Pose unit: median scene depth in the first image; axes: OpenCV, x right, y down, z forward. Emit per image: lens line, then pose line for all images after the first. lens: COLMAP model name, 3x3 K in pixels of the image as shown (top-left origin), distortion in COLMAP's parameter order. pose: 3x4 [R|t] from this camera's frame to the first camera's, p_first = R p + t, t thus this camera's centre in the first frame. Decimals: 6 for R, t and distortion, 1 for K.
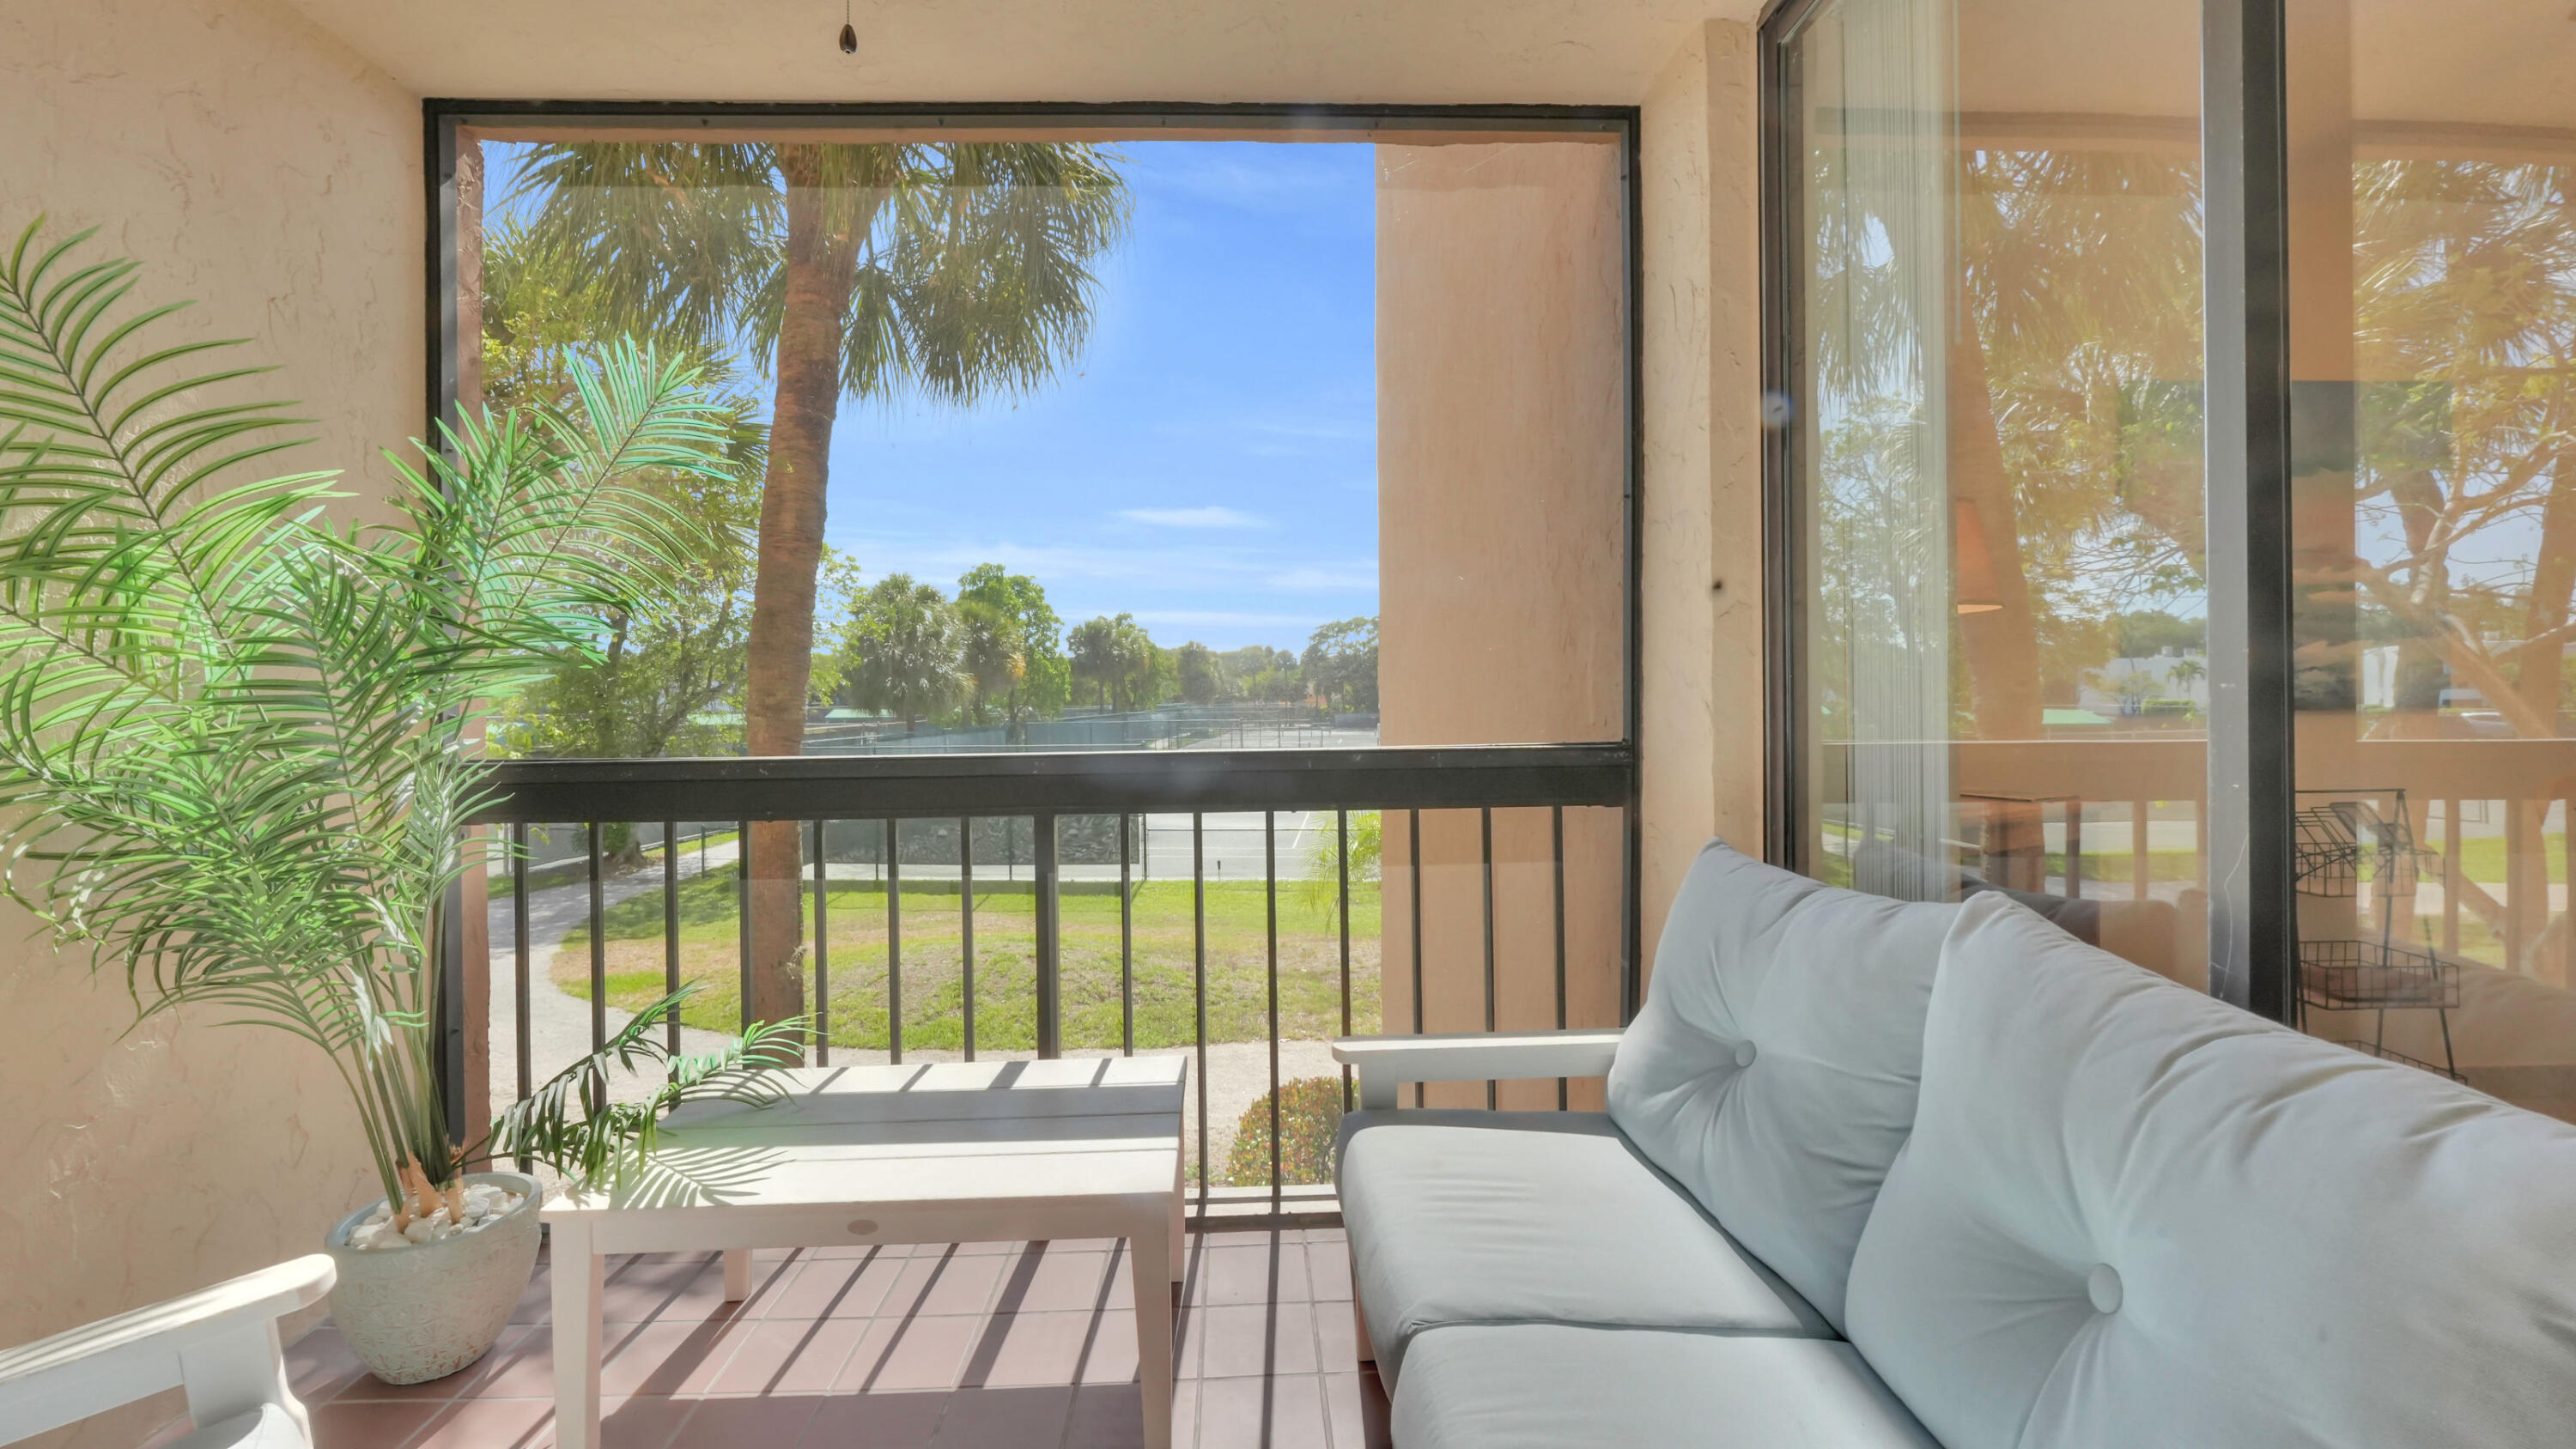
lens RADIAL K [[1038.2, 0, 1283.1], [0, 1038.2, 696.7], [0, 0, 1]] dist [-0.000760, 0.000306]
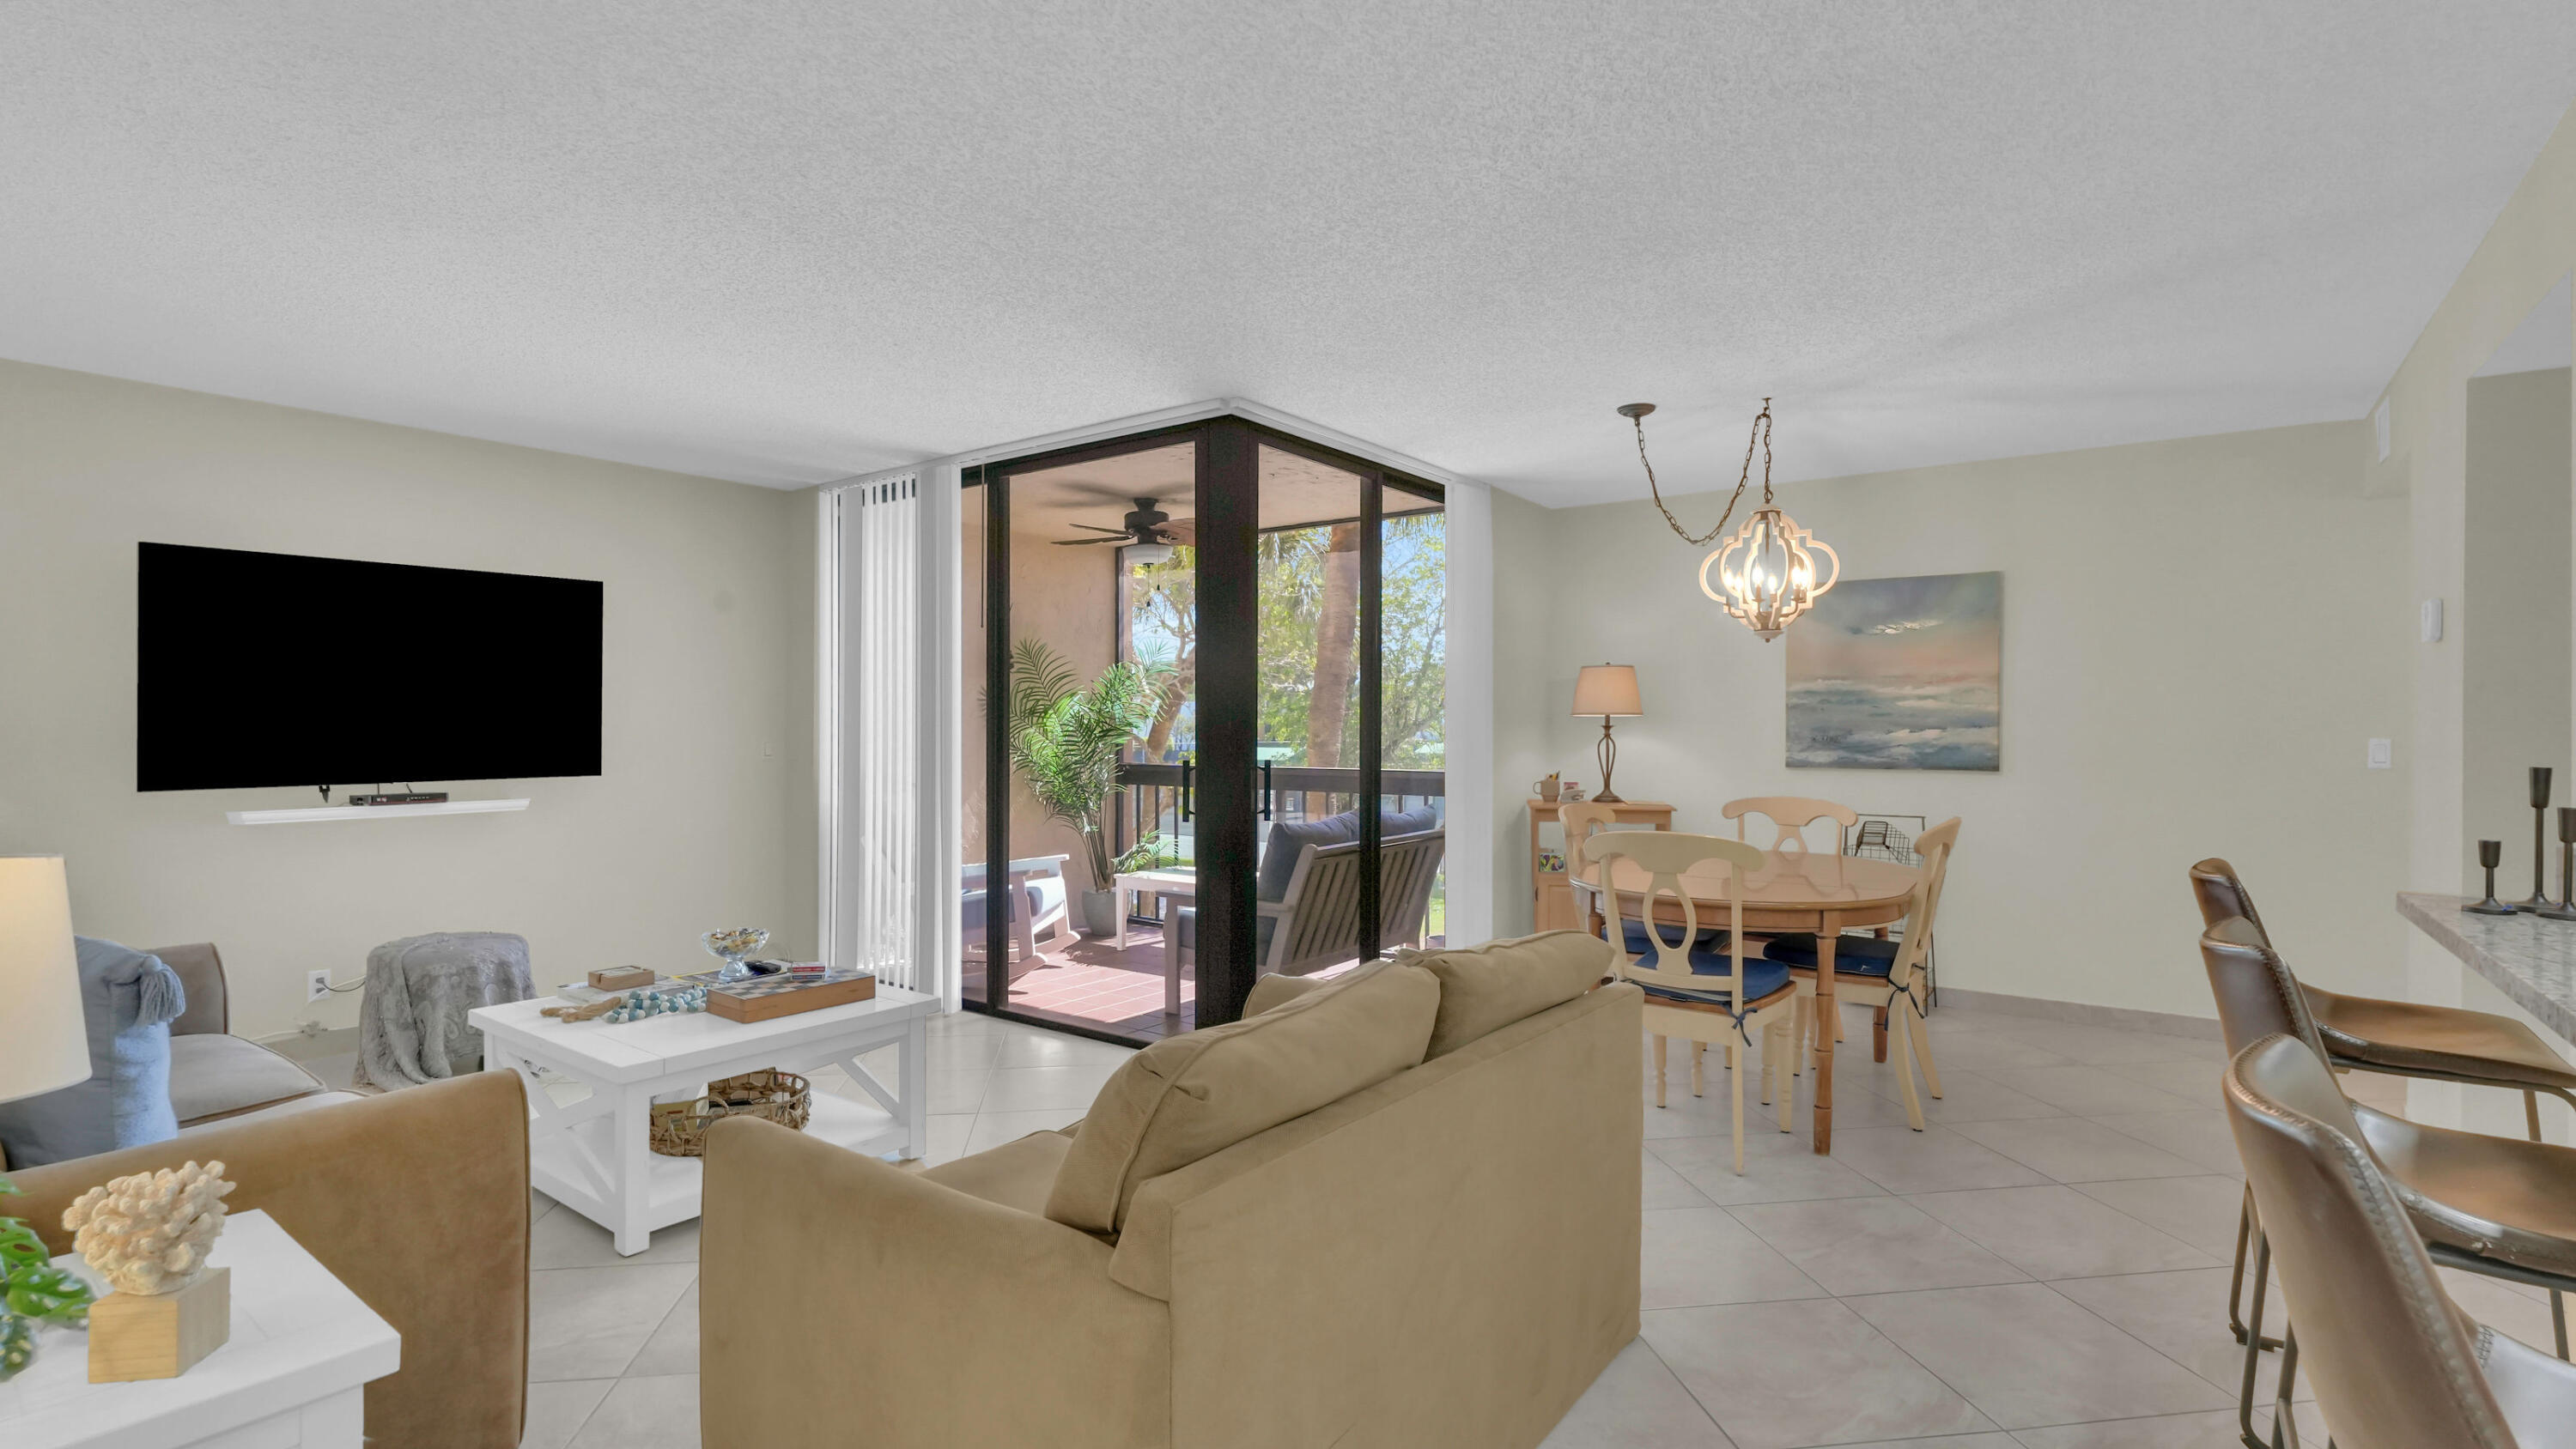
lens RADIAL K [[1179.0, 0, 1280.2], [0, 1179.0, 732.0], [0, 0, 1]] dist [0.000865, -0.000230]
pose [[0.783529, 0.016185, -0.621145, 2.126424], [-0.013278, 0.999869, 0.009304, -0.082495], [0.621214, 0.000957, 0.783641, -1.764187]]
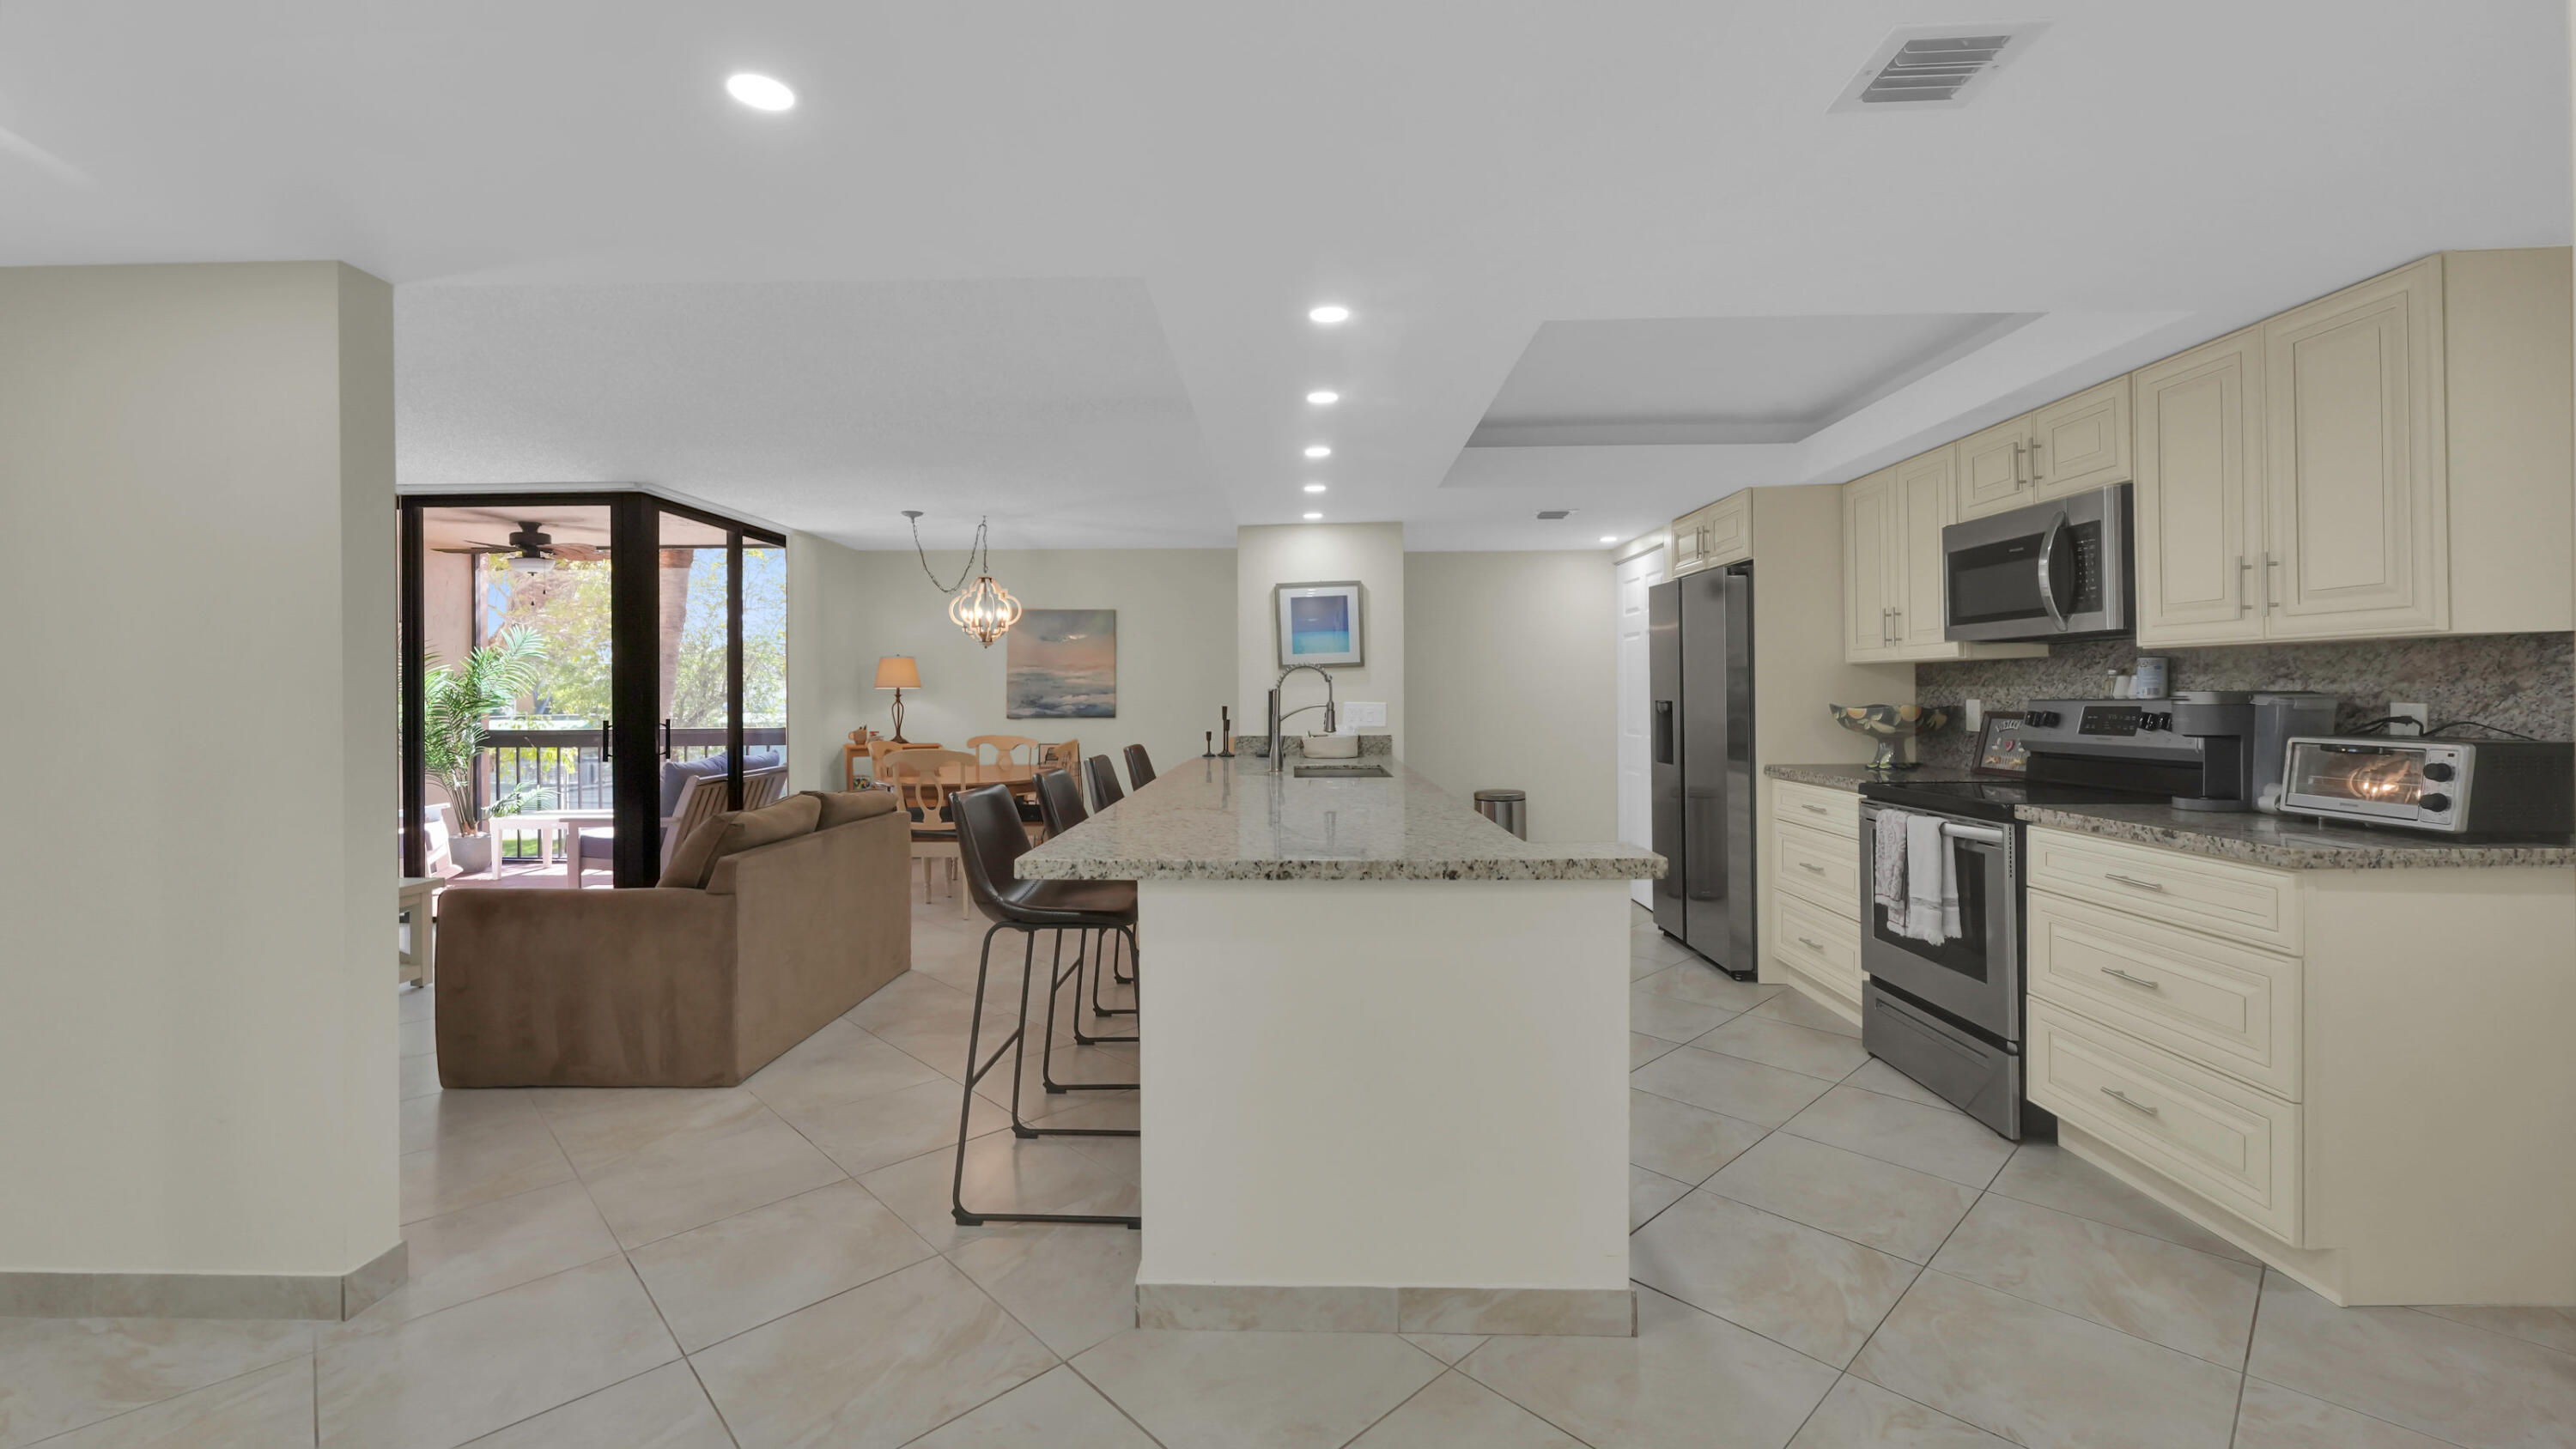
lens RADIAL K [[1038.2, 0, 1276.0], [0, 1038.2, 688.2], [0, 0, 1]] dist [-0.000760, 0.000306]
pose [[0.998357, 0.003236, -0.057204, 2.692254], [-0.003705, 0.999960, -0.008087, -0.080319], [0.057176, 0.008286, 0.998330, -3.028045]]
